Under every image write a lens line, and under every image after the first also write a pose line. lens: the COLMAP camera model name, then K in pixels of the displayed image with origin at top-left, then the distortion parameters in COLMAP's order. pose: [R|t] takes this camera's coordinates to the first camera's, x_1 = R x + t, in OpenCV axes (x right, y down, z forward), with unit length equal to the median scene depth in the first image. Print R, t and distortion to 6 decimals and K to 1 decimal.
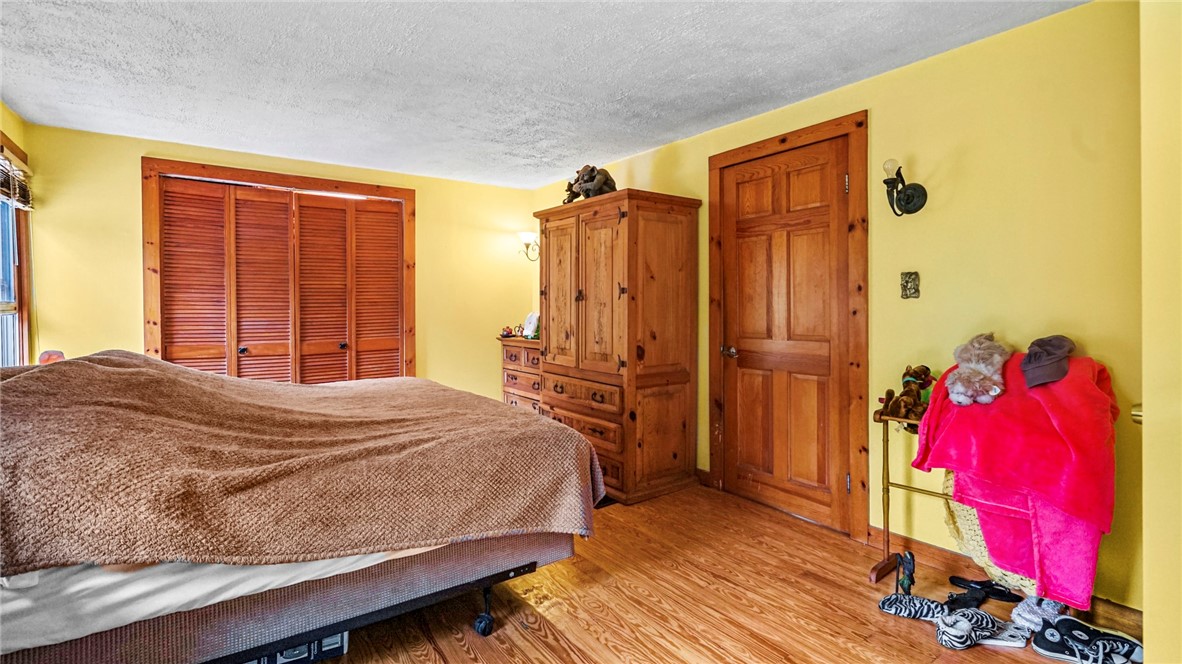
lens RADIAL K [[559.6, 0, 591.9], [0, 559.6, 292.2], [0, 0, 1]] dist [-0.059629, 0.023158]
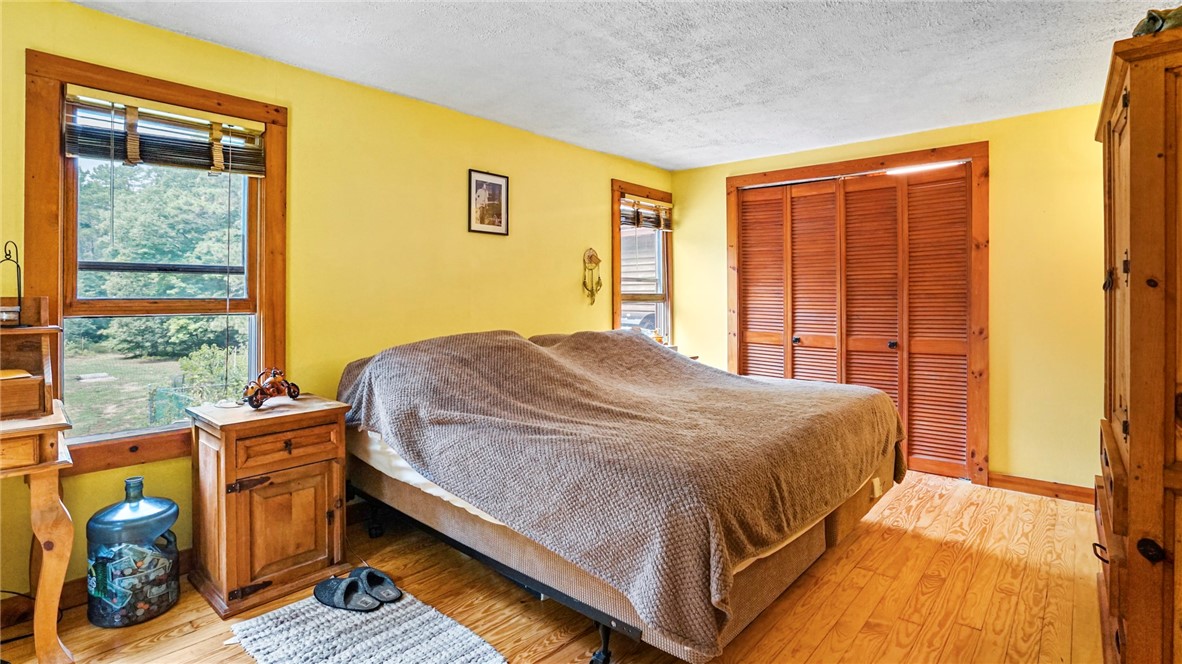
lens RADIAL K [[559.6, 0, 591.9], [0, 559.6, 292.2], [0, 0, 1]] dist [-0.059629, 0.023158]
pose [[0.210035, -0.004734, -0.977682, 0.331559], [0.019051, 0.999818, -0.000749, 0.007469], [0.977508, -0.018469, 0.210087, 0.404765]]
